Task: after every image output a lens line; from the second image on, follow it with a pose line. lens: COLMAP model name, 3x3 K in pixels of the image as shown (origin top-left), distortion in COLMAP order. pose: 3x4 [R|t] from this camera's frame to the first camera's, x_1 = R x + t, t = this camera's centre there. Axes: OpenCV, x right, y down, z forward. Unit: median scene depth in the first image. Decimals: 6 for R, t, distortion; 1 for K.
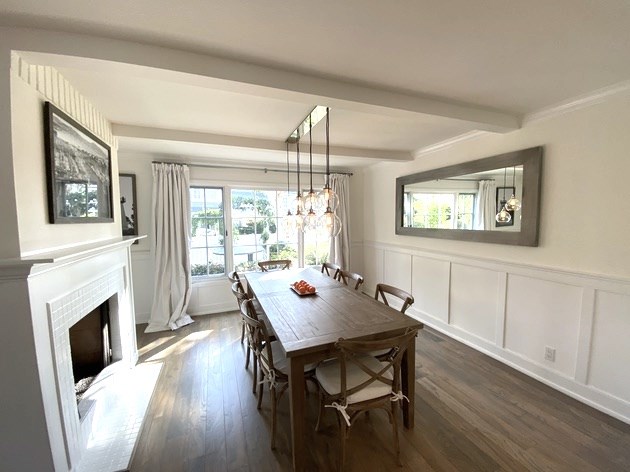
lens RADIAL K [[254.7, 0, 315.0], [0, 254.7, 236.0], [0, 0, 1]] dist [0.023876, -0.023224]
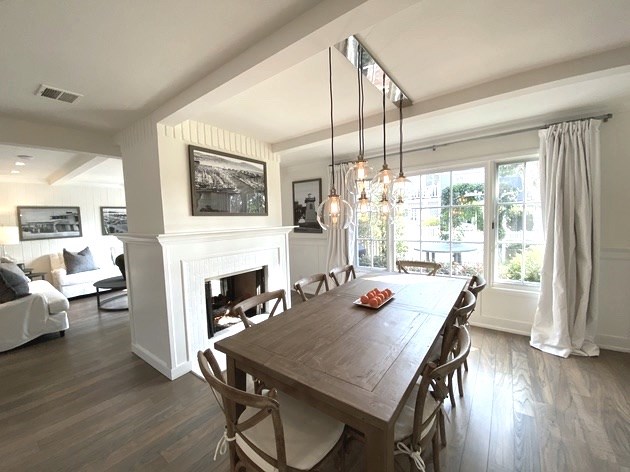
lens RADIAL K [[254.7, 0, 315.0], [0, 254.7, 236.0], [0, 0, 1]] dist [0.023876, -0.023224]
pose [[0.531186, 0.046408, -0.845983, 0.549415], [-0.030190, 0.998901, 0.035840, -0.000495], [0.846717, 0.006502, 0.532004, 0.492542]]
